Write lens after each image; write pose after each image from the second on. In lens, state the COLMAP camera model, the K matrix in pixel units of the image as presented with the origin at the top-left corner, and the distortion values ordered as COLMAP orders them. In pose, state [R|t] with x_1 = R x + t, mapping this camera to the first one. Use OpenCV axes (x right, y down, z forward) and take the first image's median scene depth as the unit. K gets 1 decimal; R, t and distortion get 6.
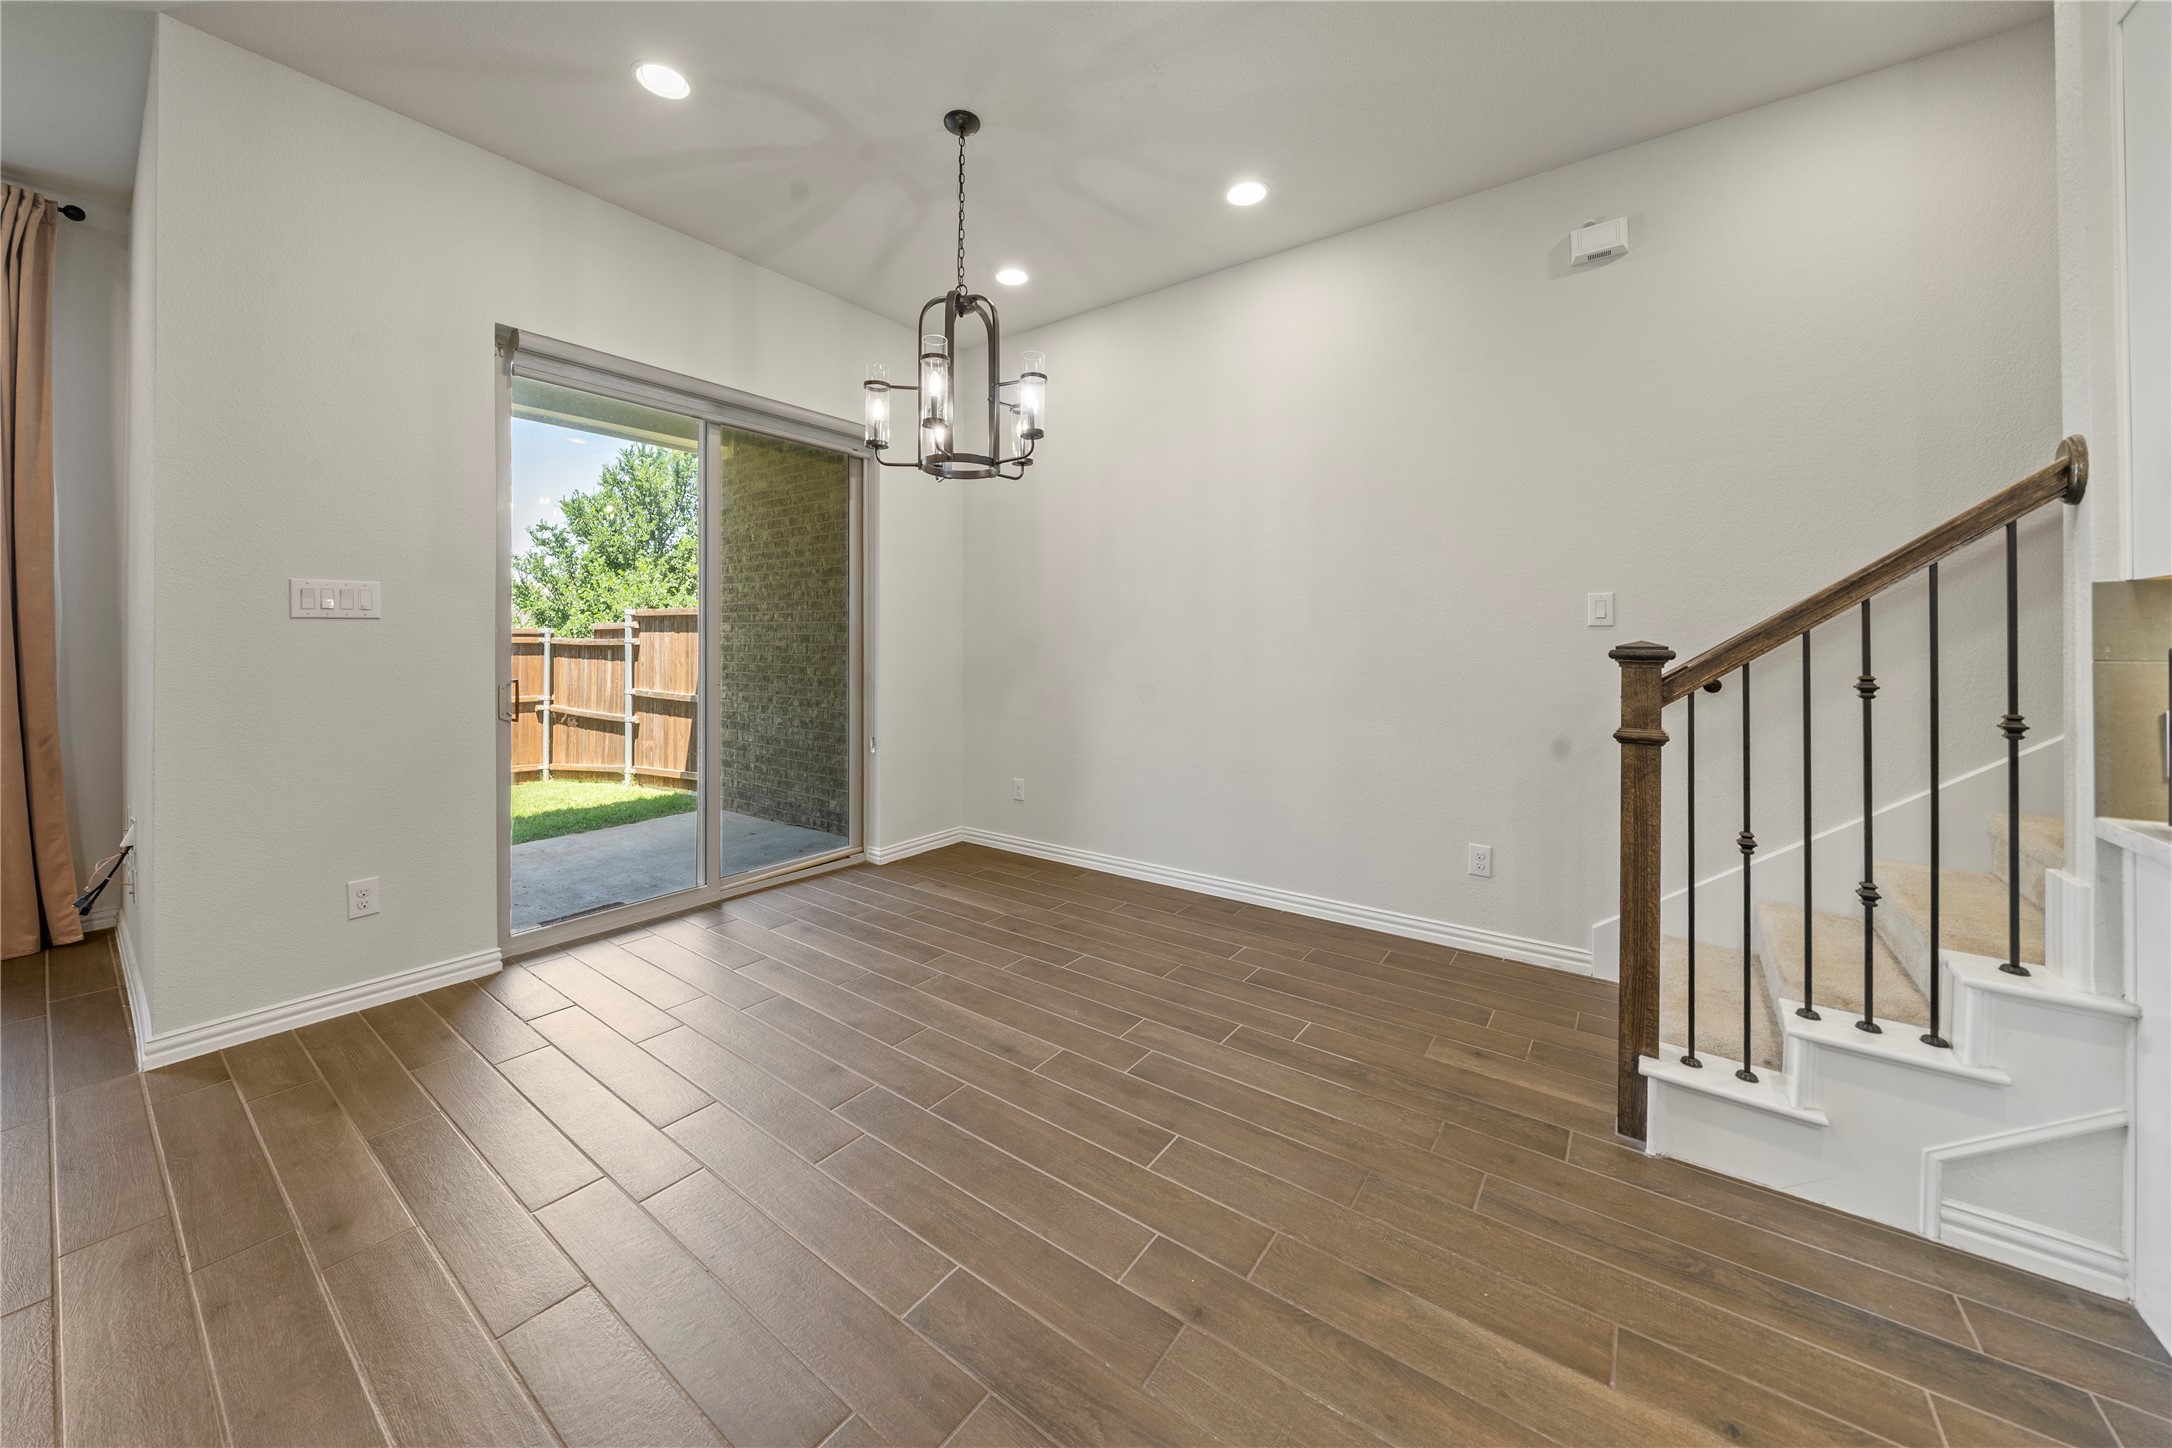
lens RADIAL K [[758.1, 0, 1087.1], [0, 758.1, 633.5], [0, 0, 1]] dist [-0.010793, 0.000436]
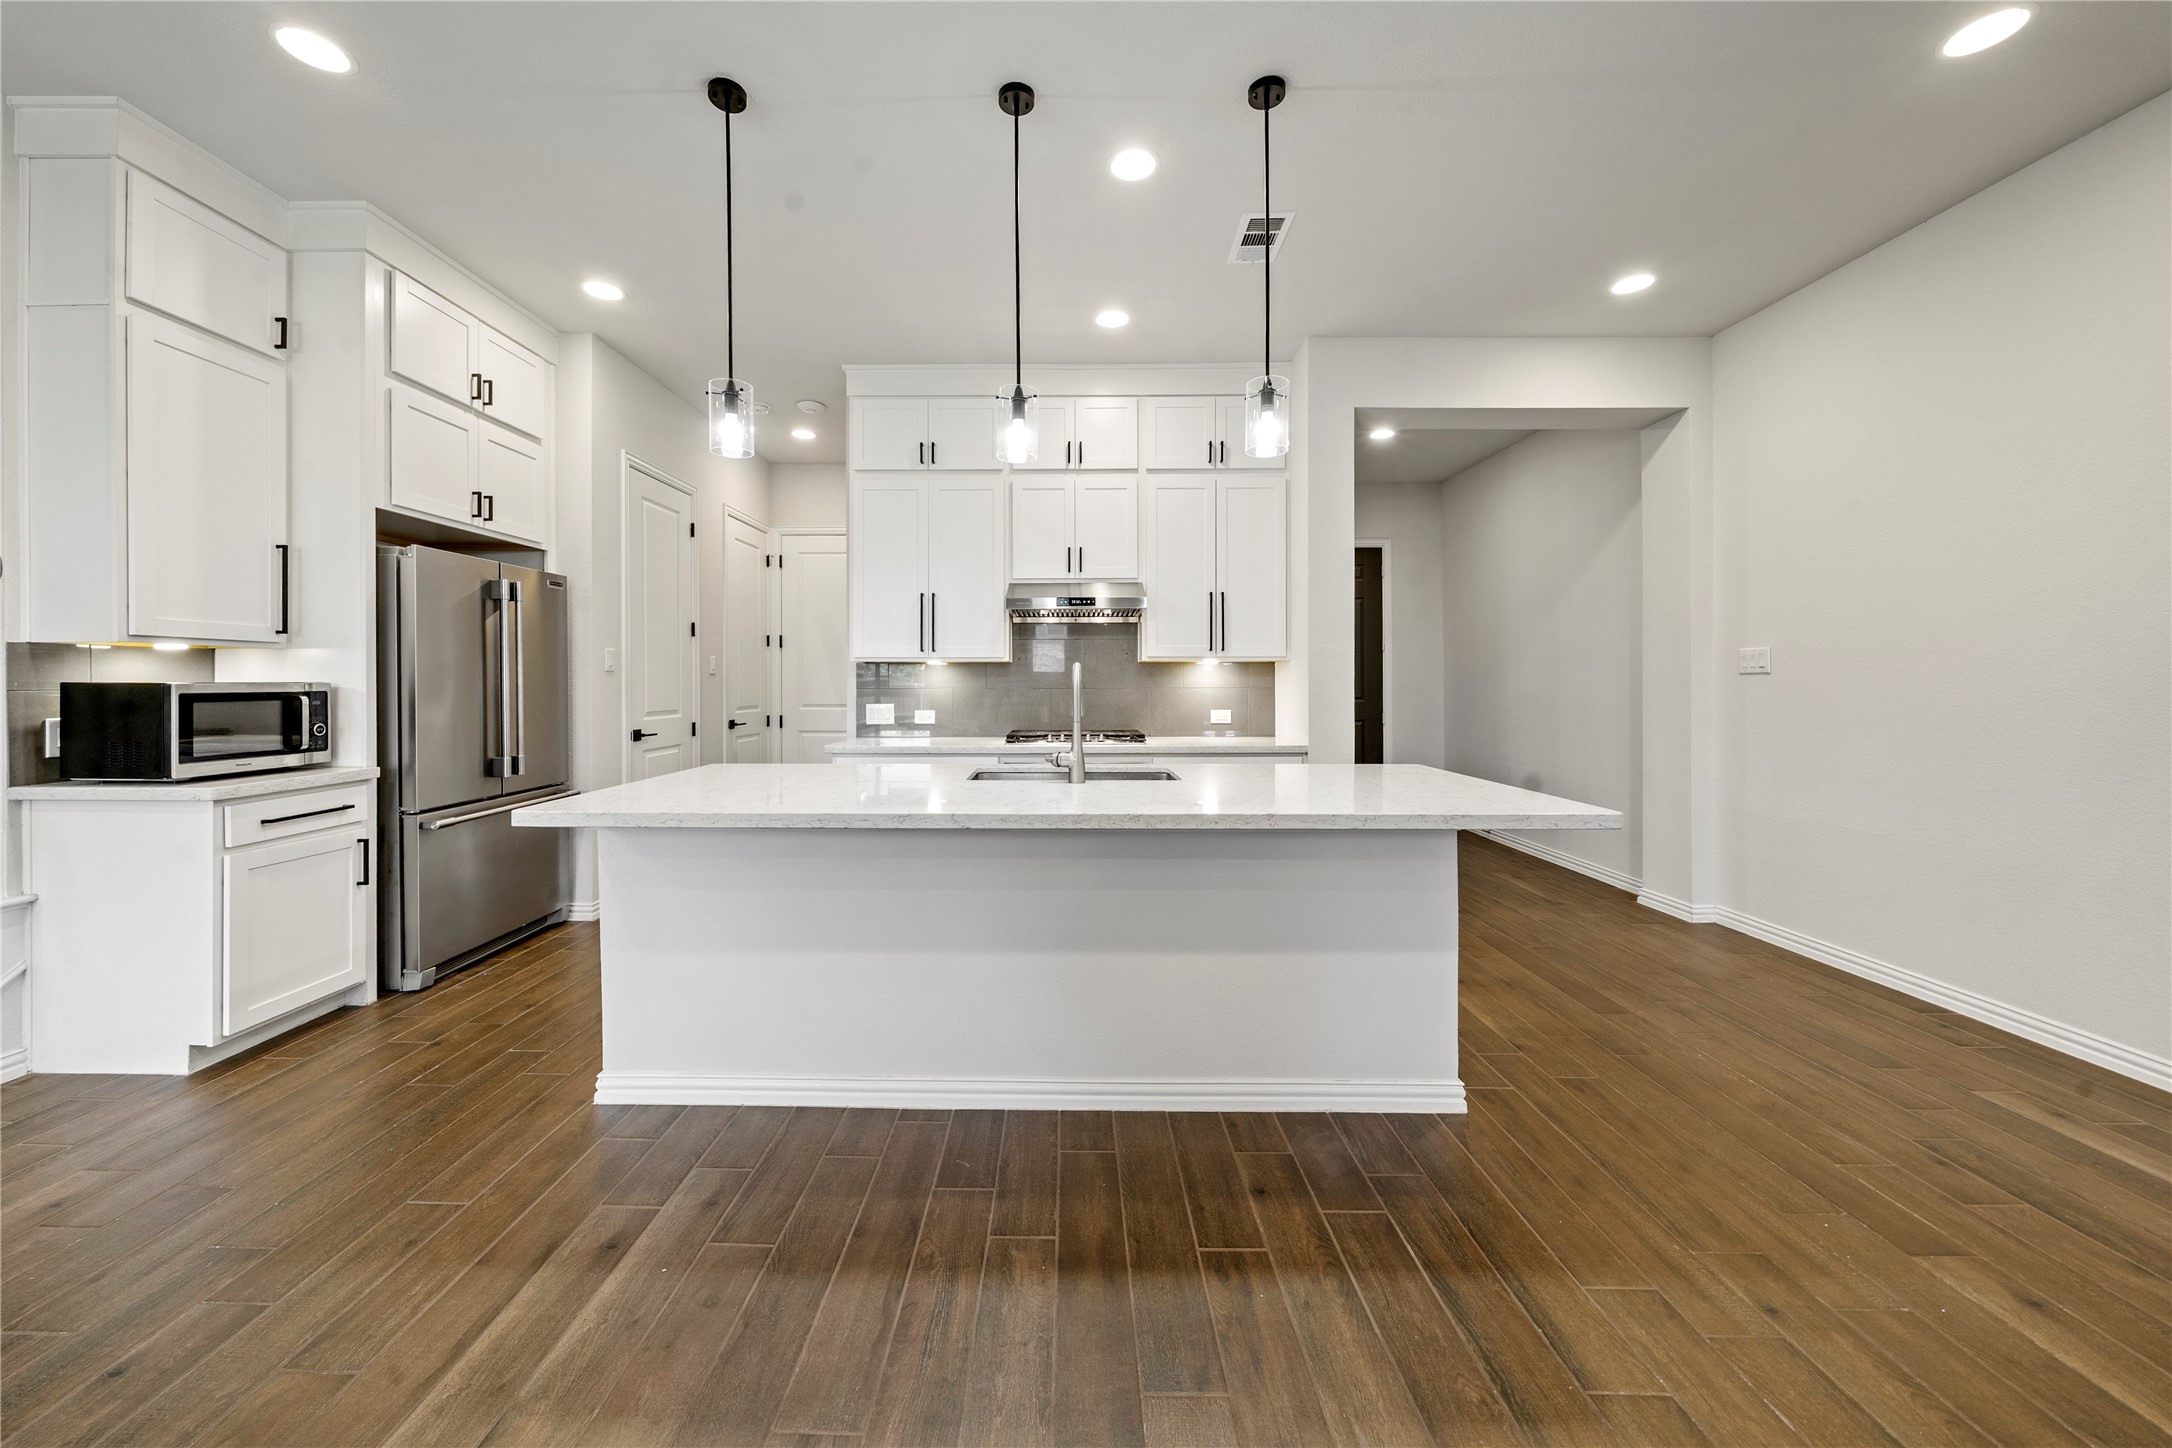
lens RADIAL K [[758.1, 0, 1050.9], [0, 758.1, 691.1], [0, 0, 1]] dist [-0.010793, 0.000436]
pose [[-0.574001, -0.013760, 0.818739, -0.876646], [-0.010073, 0.999902, 0.009742, -0.000283], [-0.818793, -0.002655, -0.574083, 0.073161]]
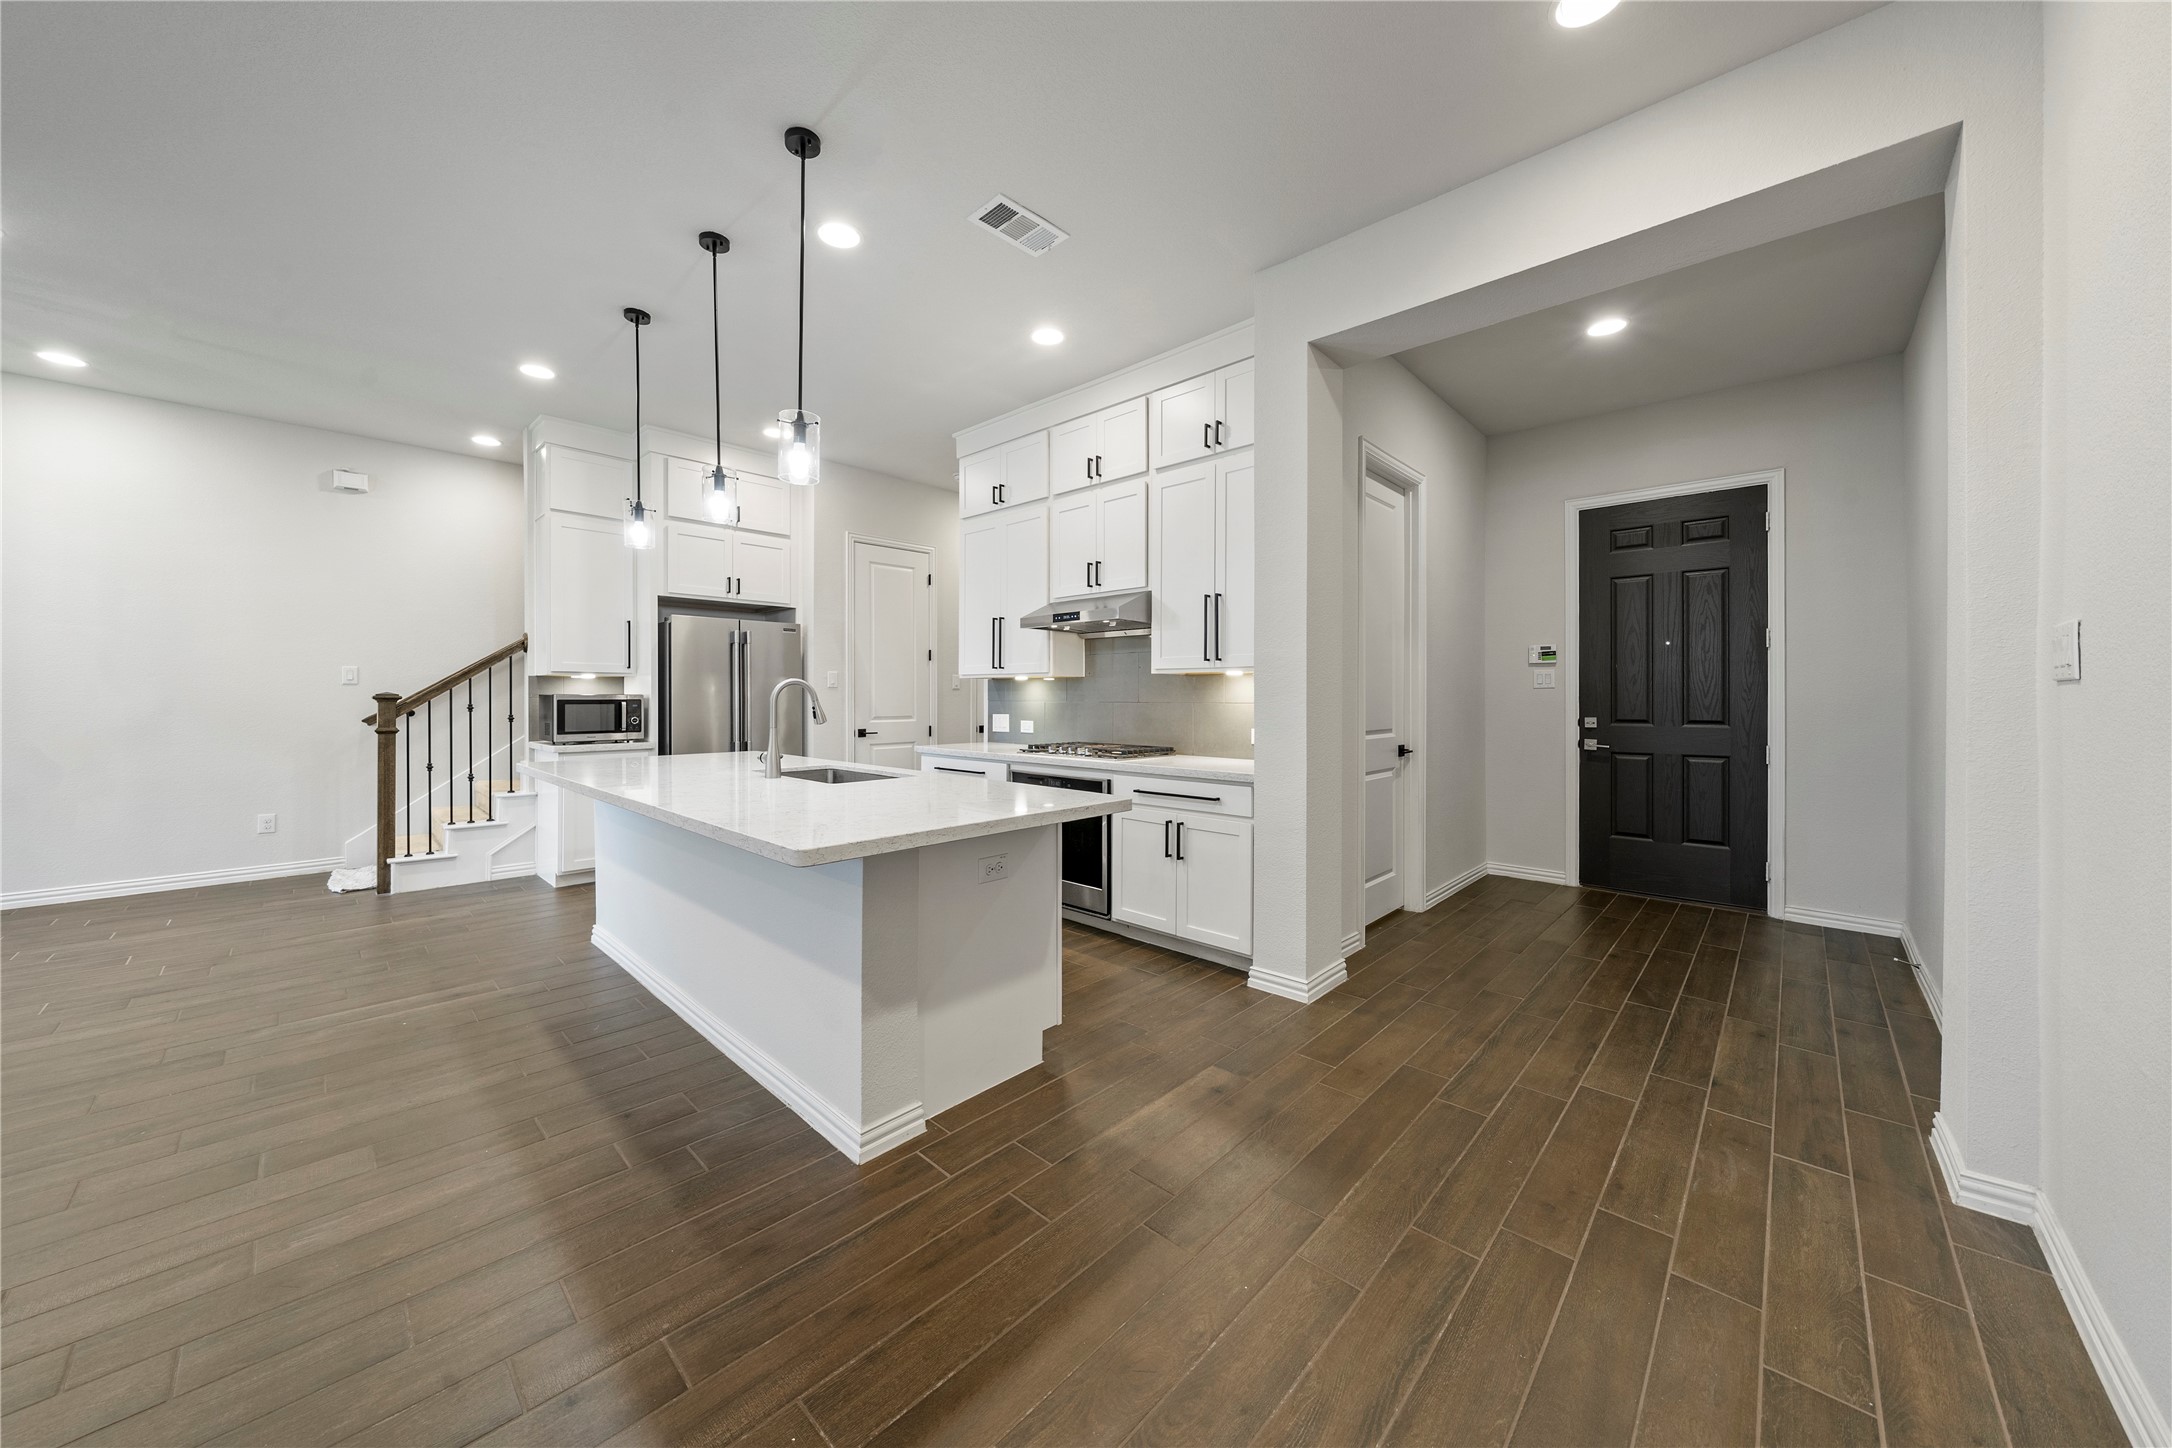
lens RADIAL K [[758.1, 0, 1069.7], [0, 758.1, 691.0], [0, 0, 1]] dist [-0.010793, 0.000436]
pose [[0.135387, 0.001758, 0.990791, -1.286197], [-0.012079, 0.999927, -0.000123, -0.018862], [-0.990719, -0.011951, 0.135399, -1.419996]]
